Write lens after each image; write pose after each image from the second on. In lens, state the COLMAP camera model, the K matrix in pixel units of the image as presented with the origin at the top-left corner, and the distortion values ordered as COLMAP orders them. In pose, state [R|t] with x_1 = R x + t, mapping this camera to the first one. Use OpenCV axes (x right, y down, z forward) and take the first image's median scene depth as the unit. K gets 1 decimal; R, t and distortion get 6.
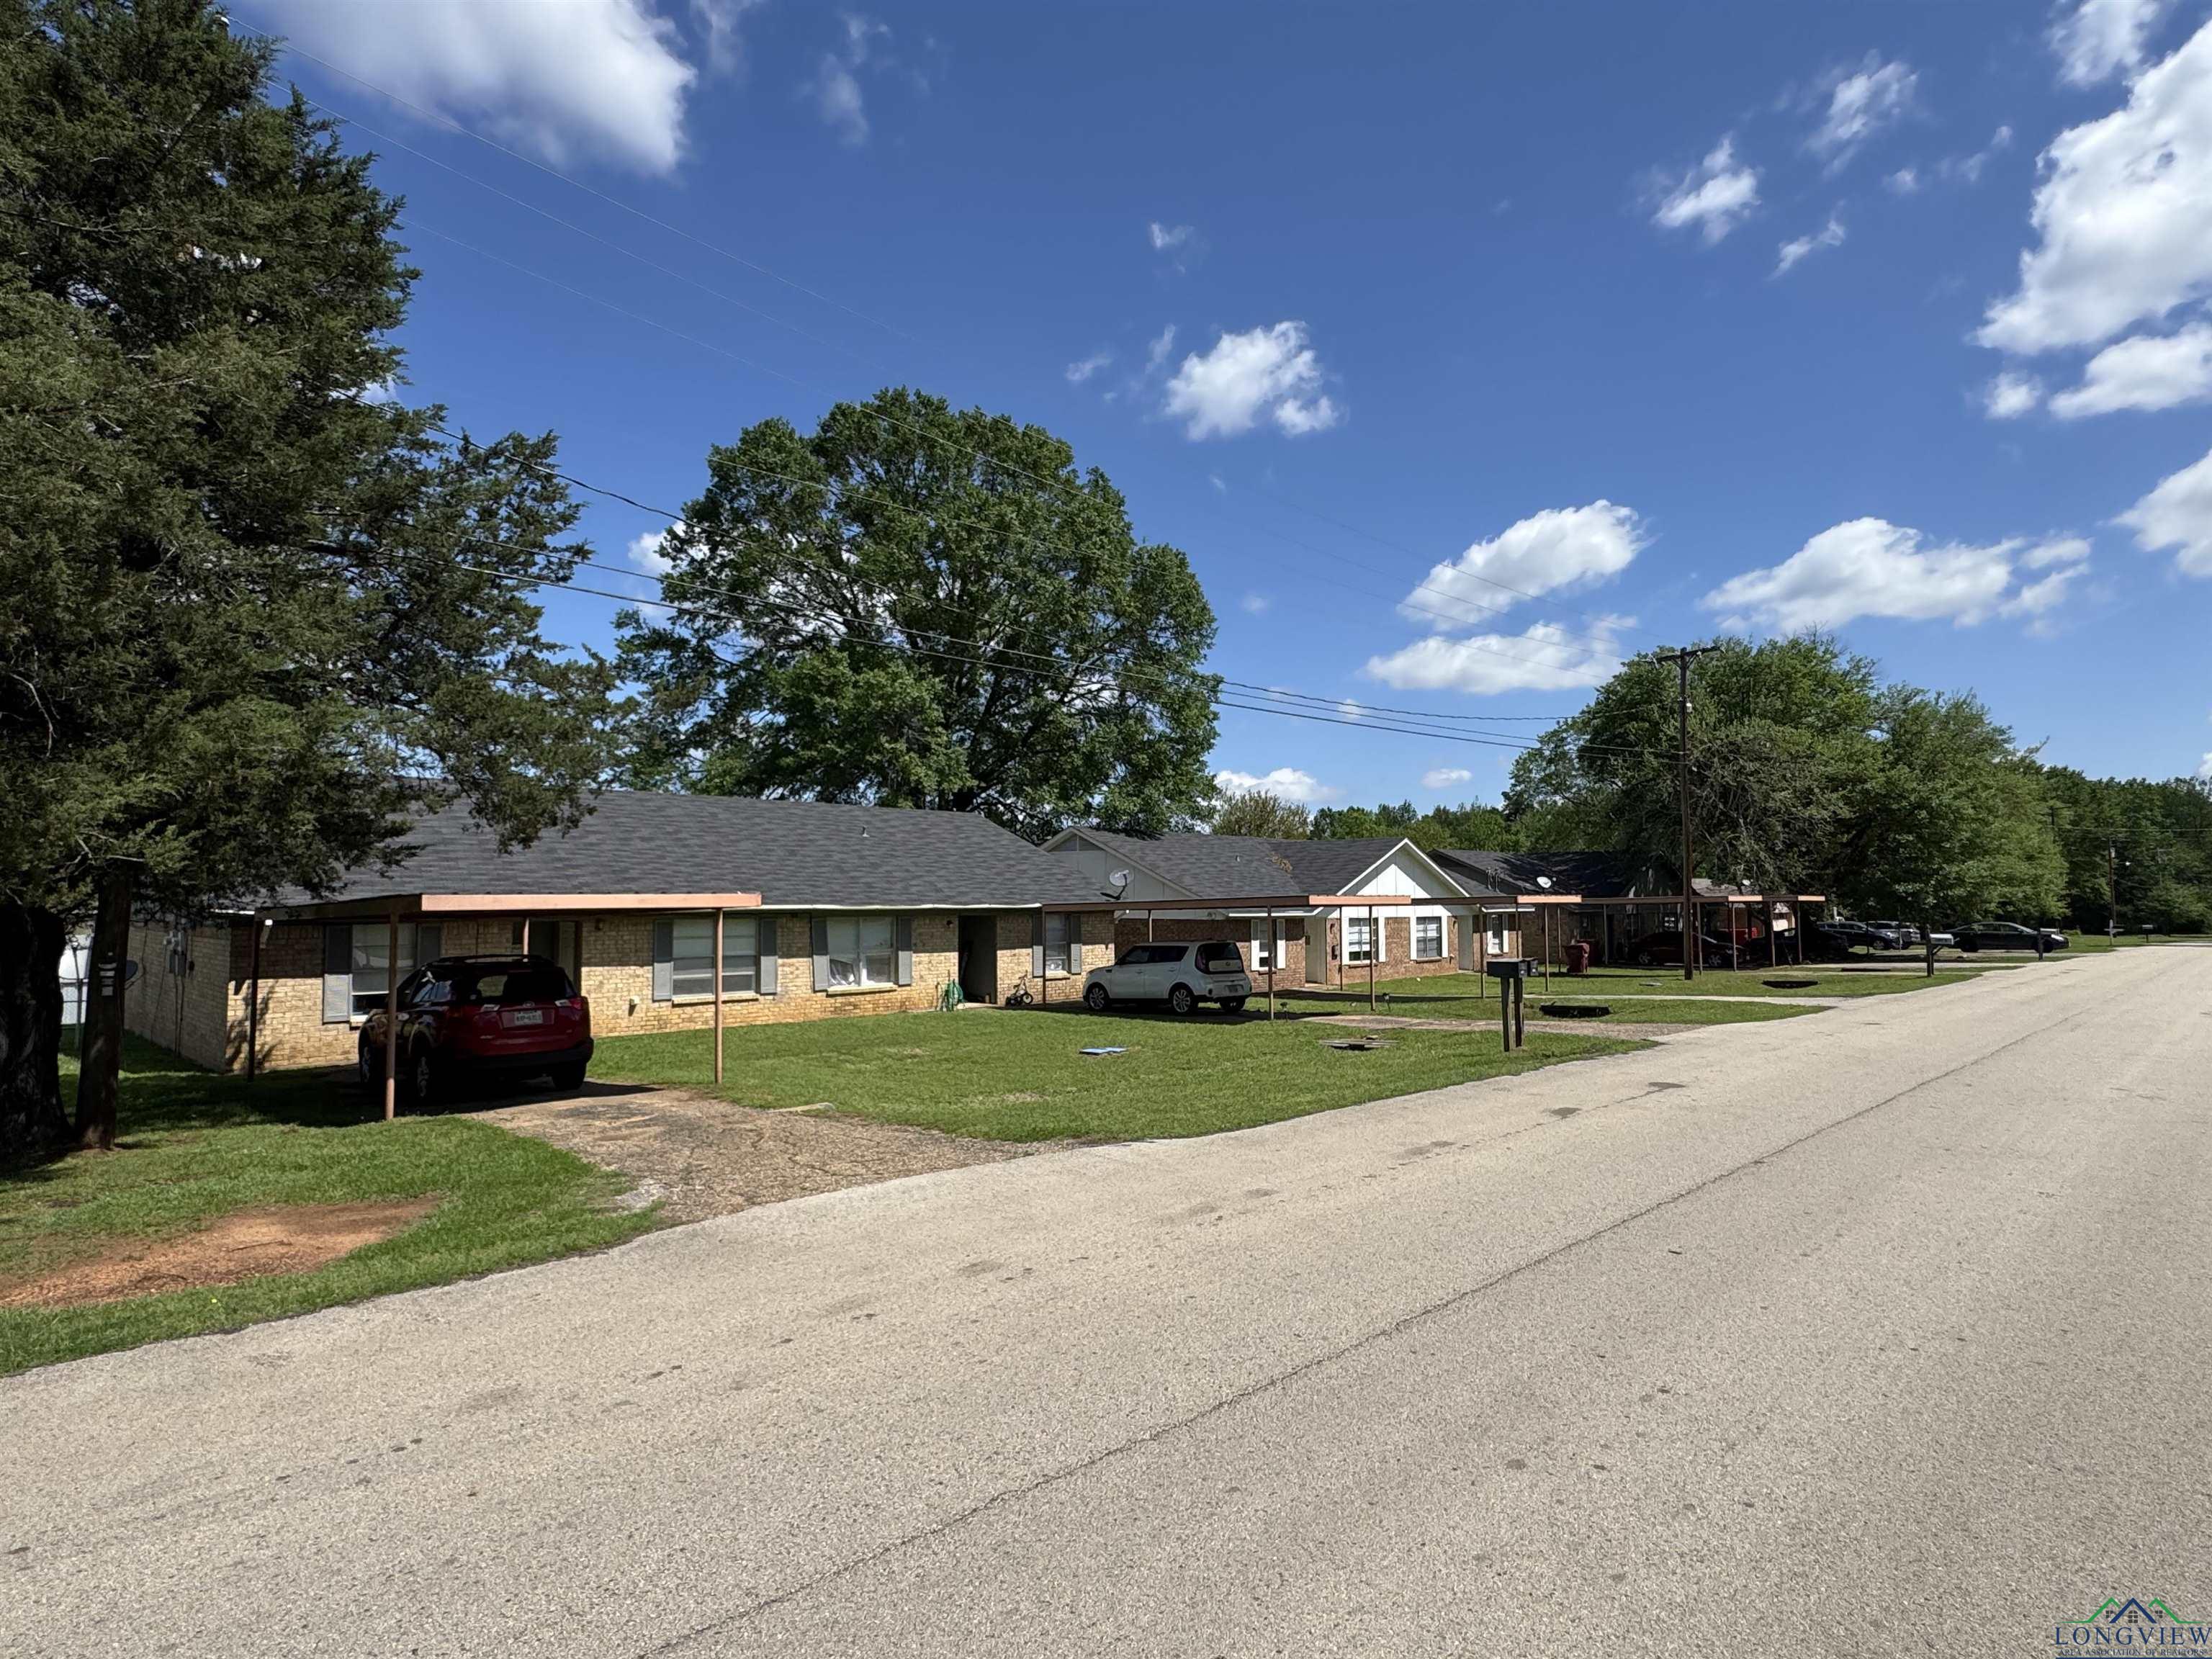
lens RADIAL K [[1175.2, 0, 1090.1], [0, 1175.2, 831.0], [0, 0, 1]] dist [0.000519, 0.000754]
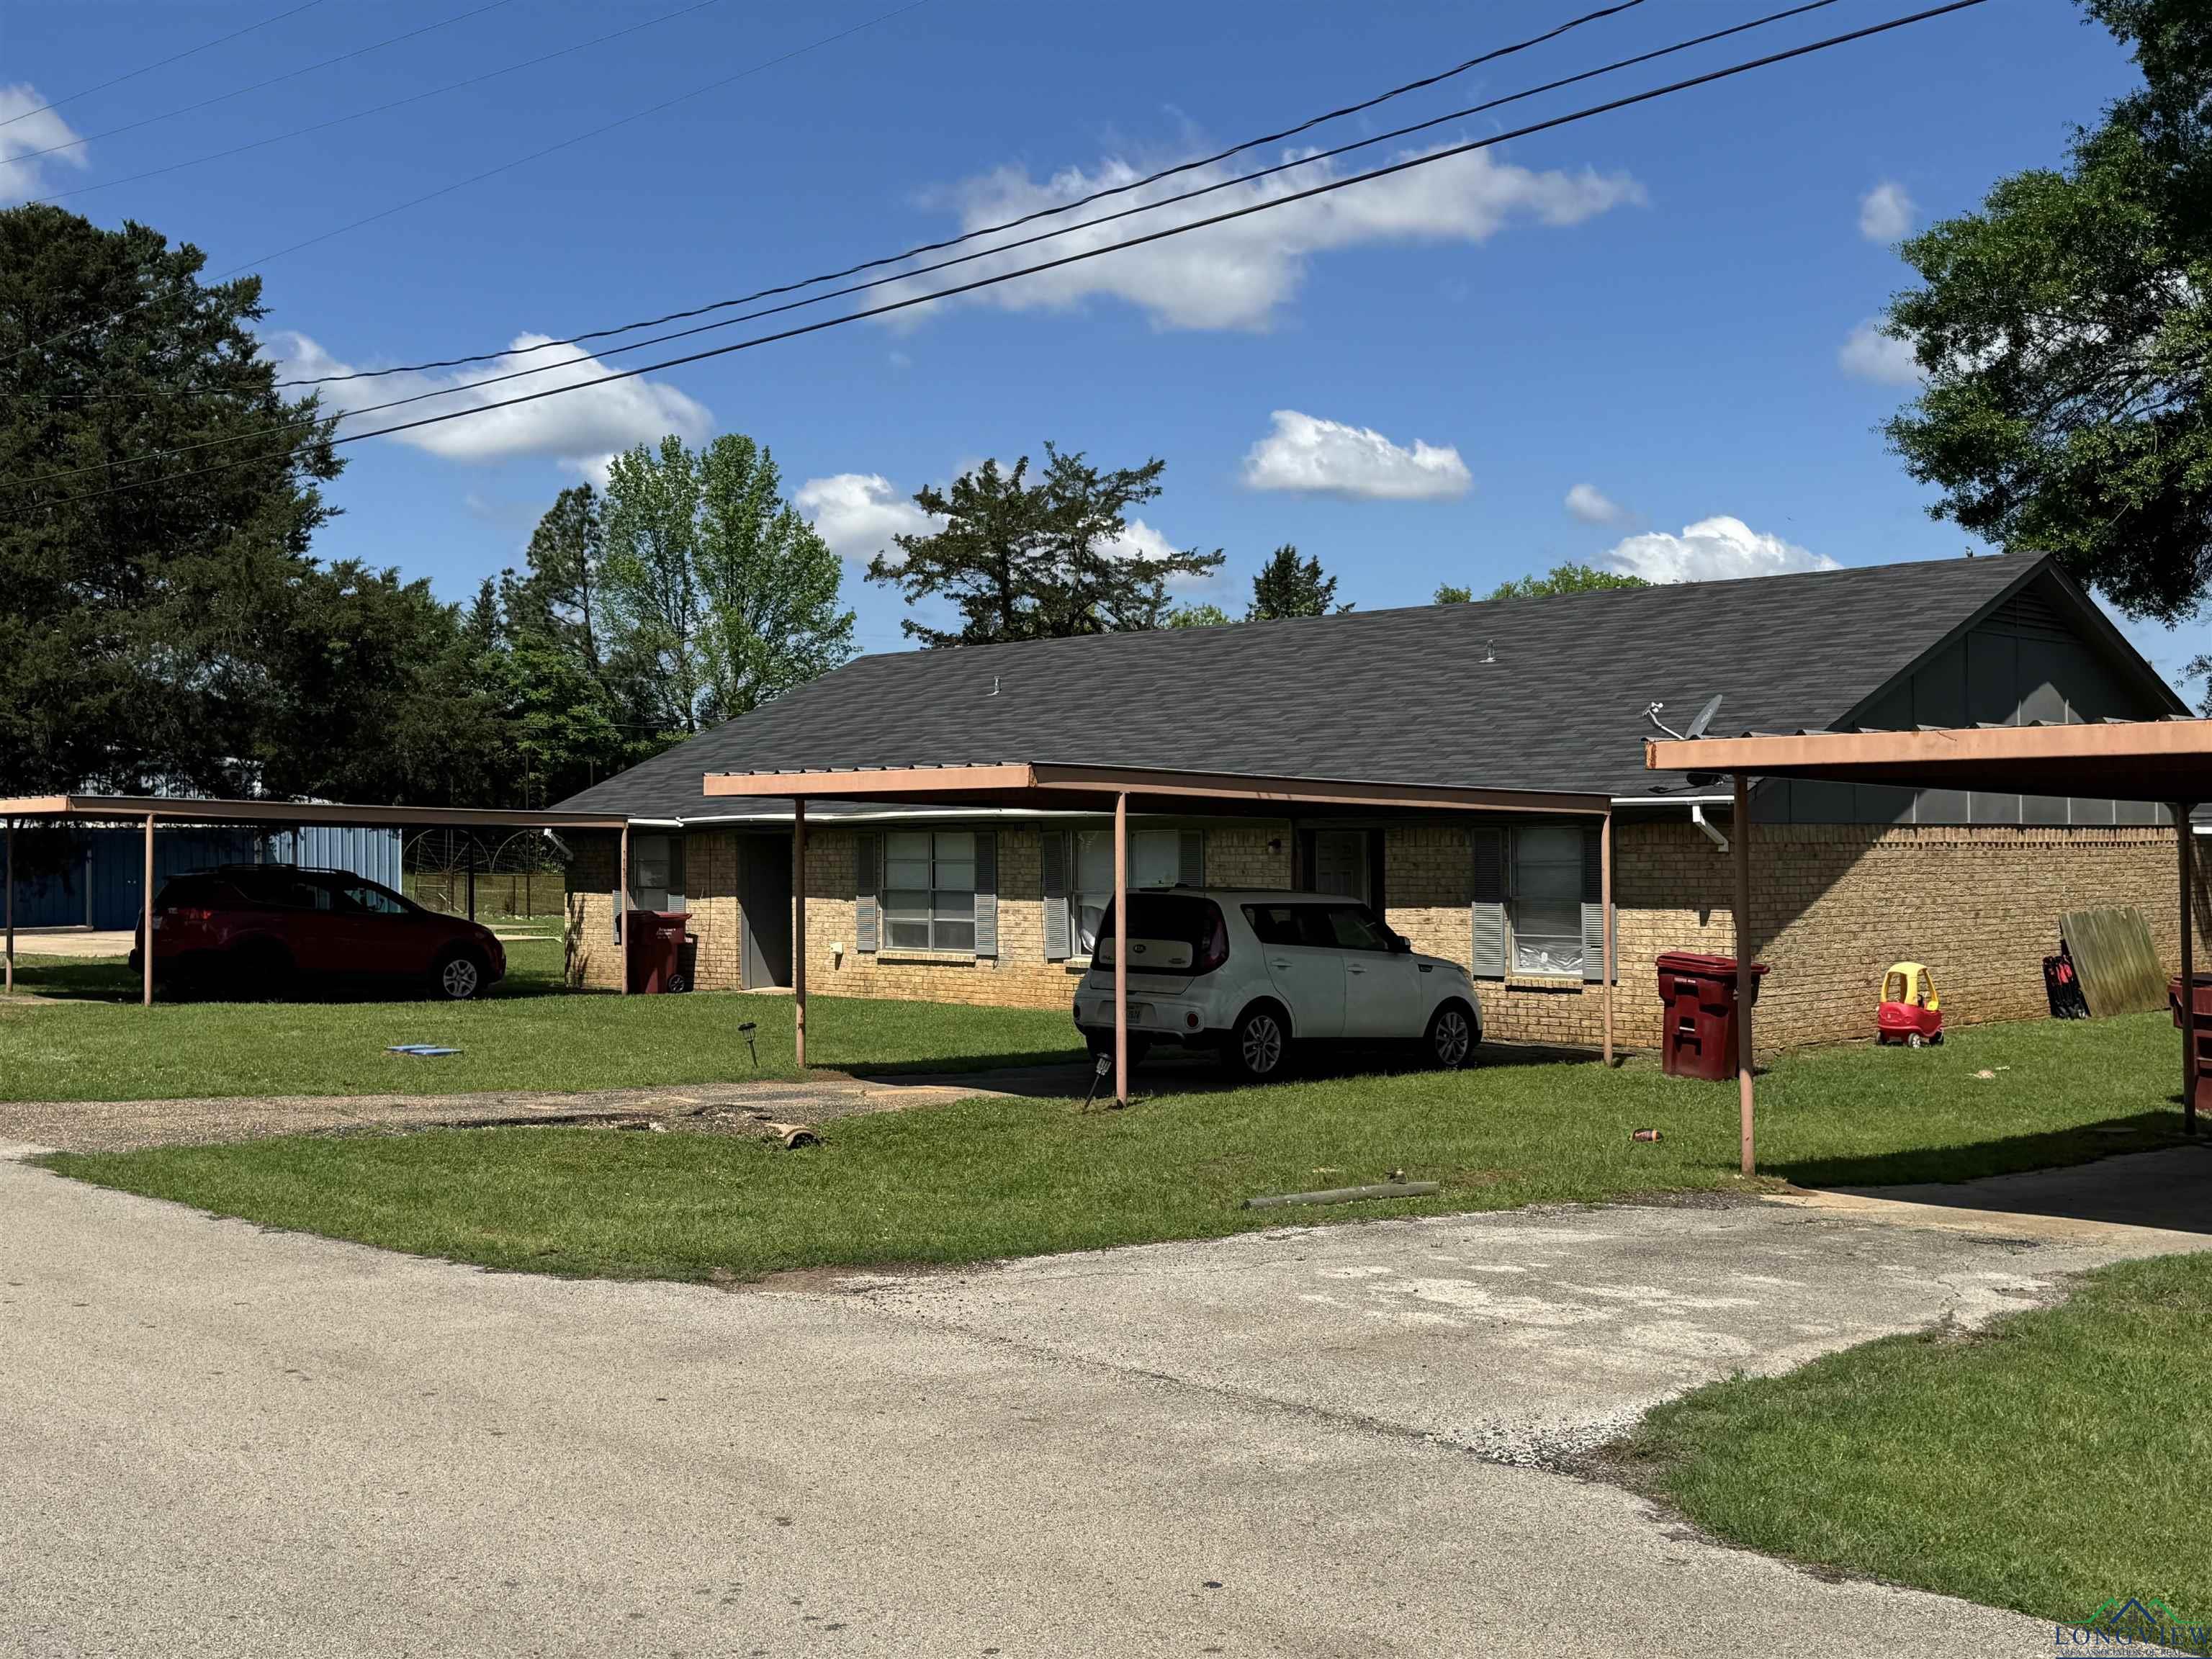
lens RADIAL K [[2493.5, 0, 1096.3], [0, 2493.5, 809.3], [0, 0, 1]] dist [0.193002, -0.401639]
pose [[0.019662, -0.009349, -0.999763, 0.839595], [0.065696, 0.997807, -0.008039, 0.063824], [0.997646, -0.065522, 0.020233, 0.858215]]
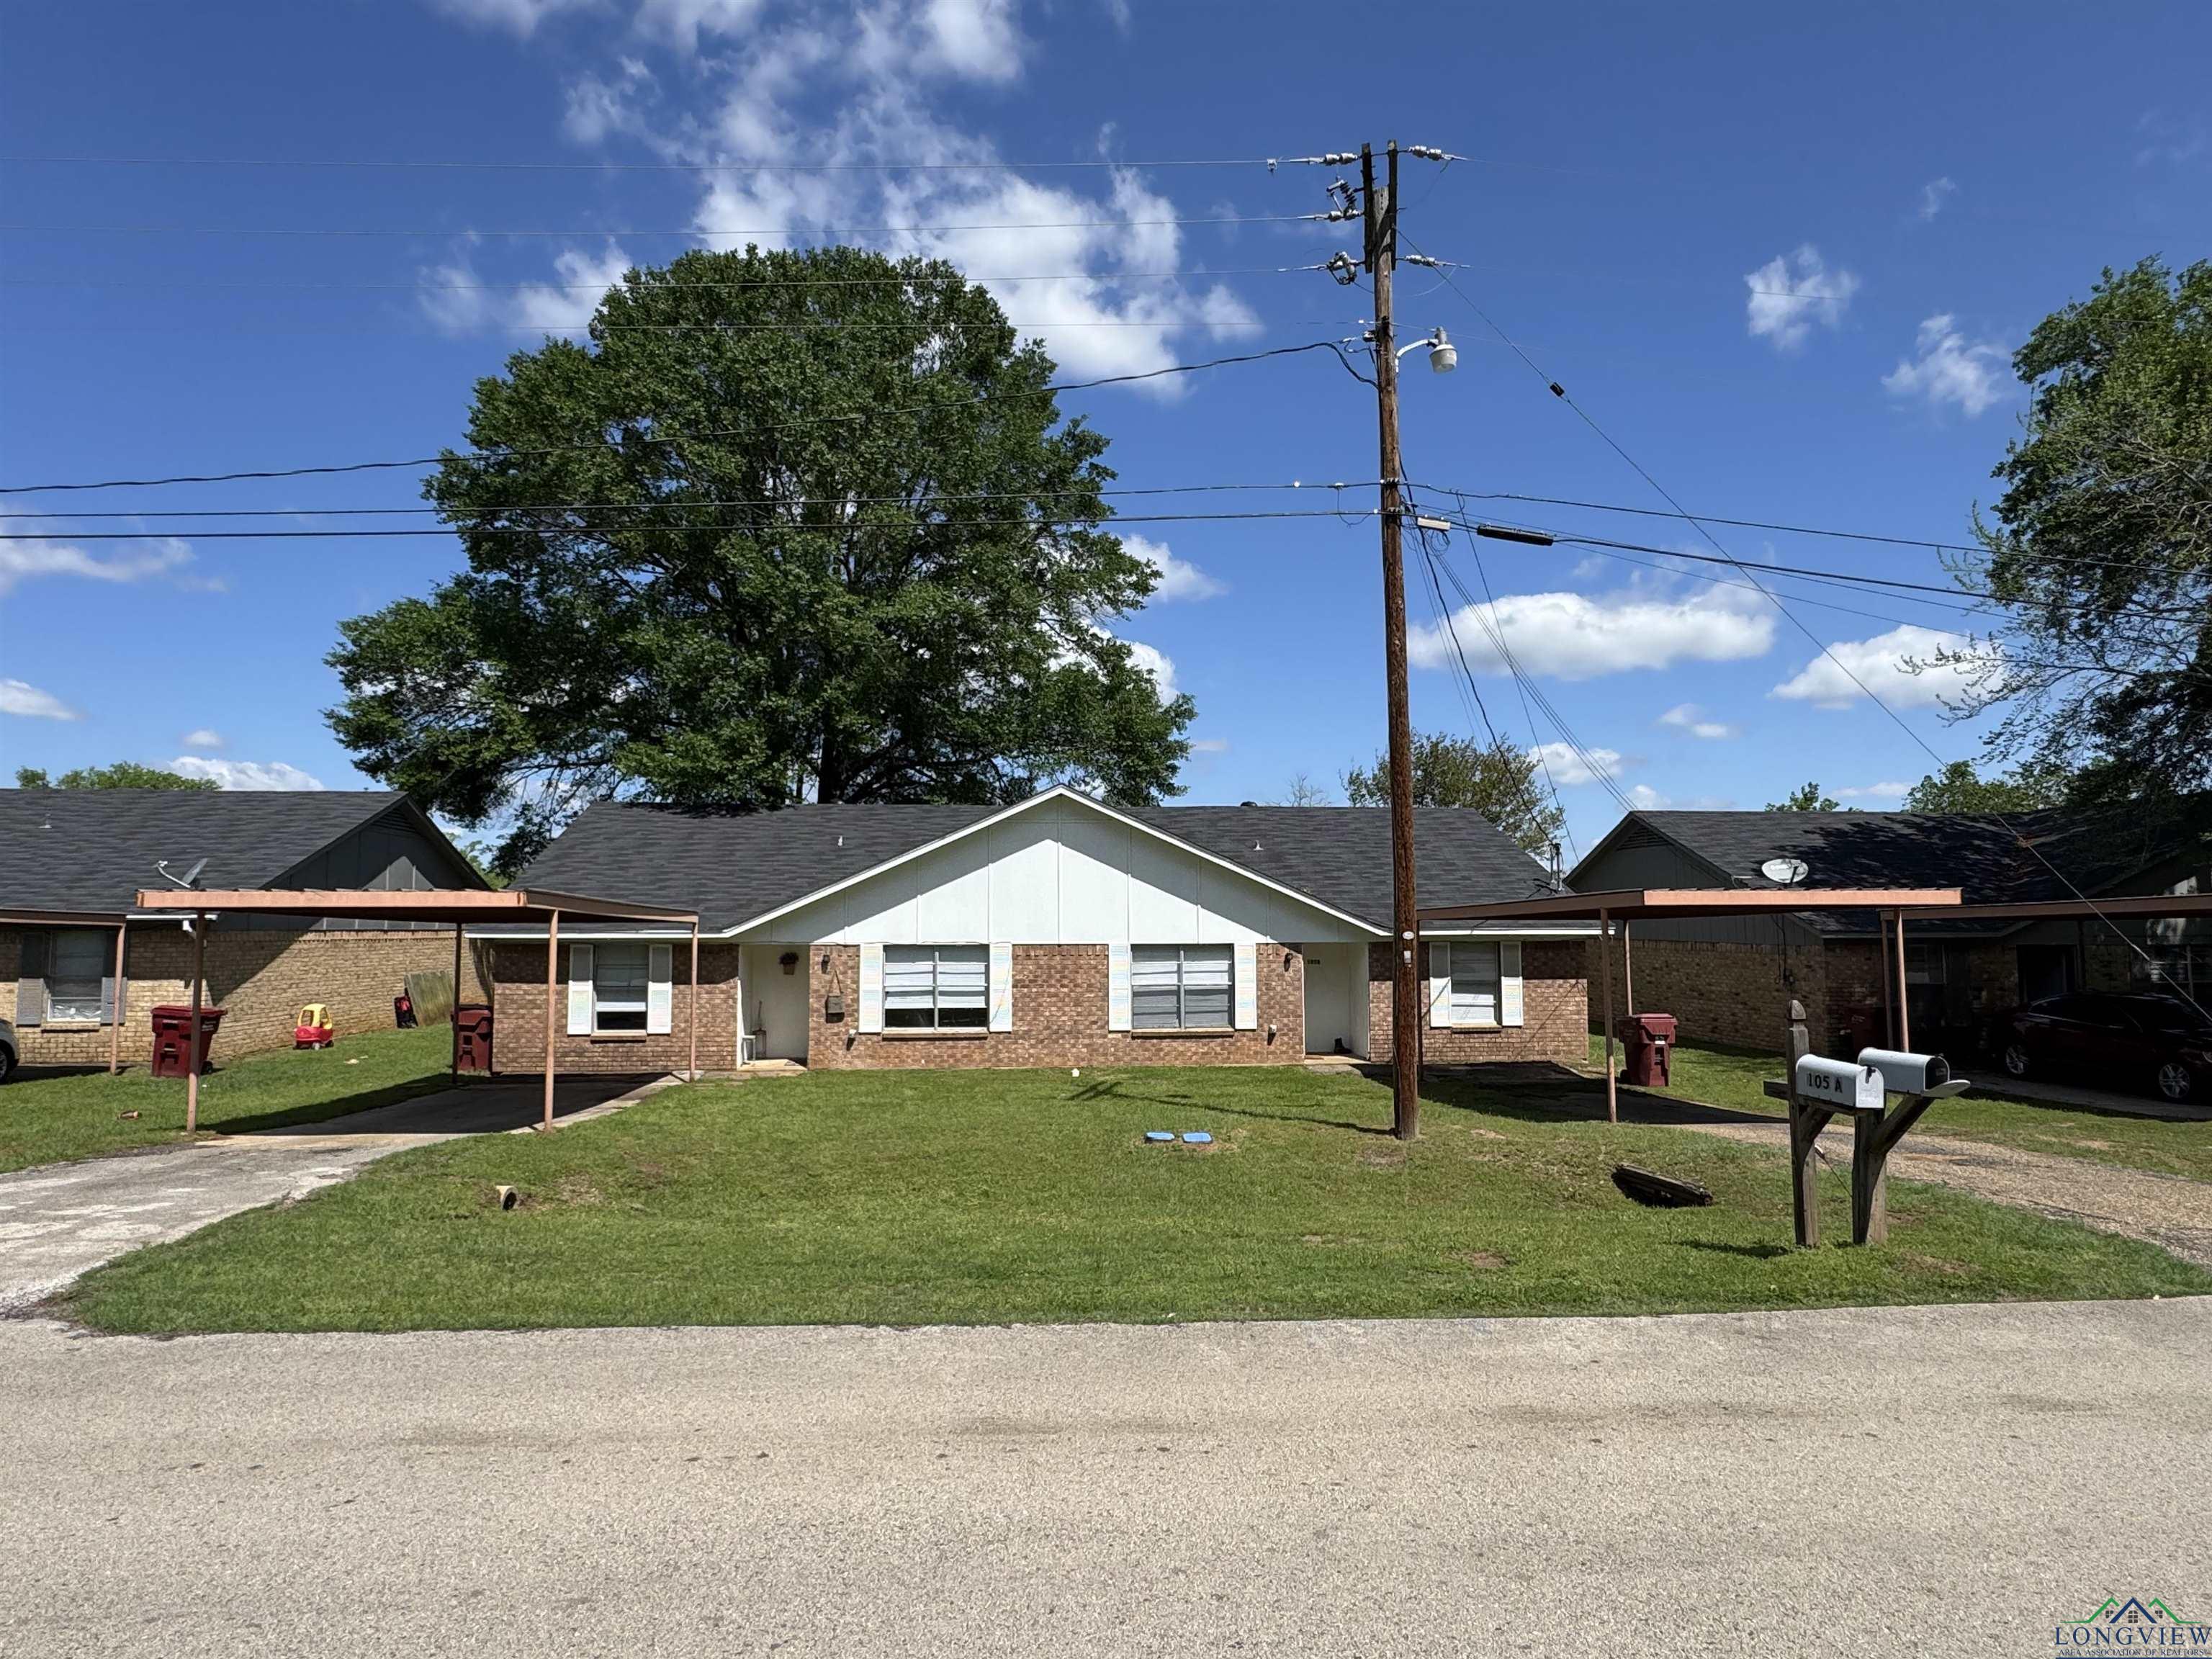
lens RADIAL K [[1245.4, 0, 1094.4], [0, 1245.4, 826.7], [0, 0, 1]] dist [-0.000855, -0.001234]
pose [[0.763810, -0.049248, -0.643560, 0.882498], [0.038506, 0.998786, -0.030730, 0.057175], [0.644292, -0.001309, 0.764779, 0.860047]]
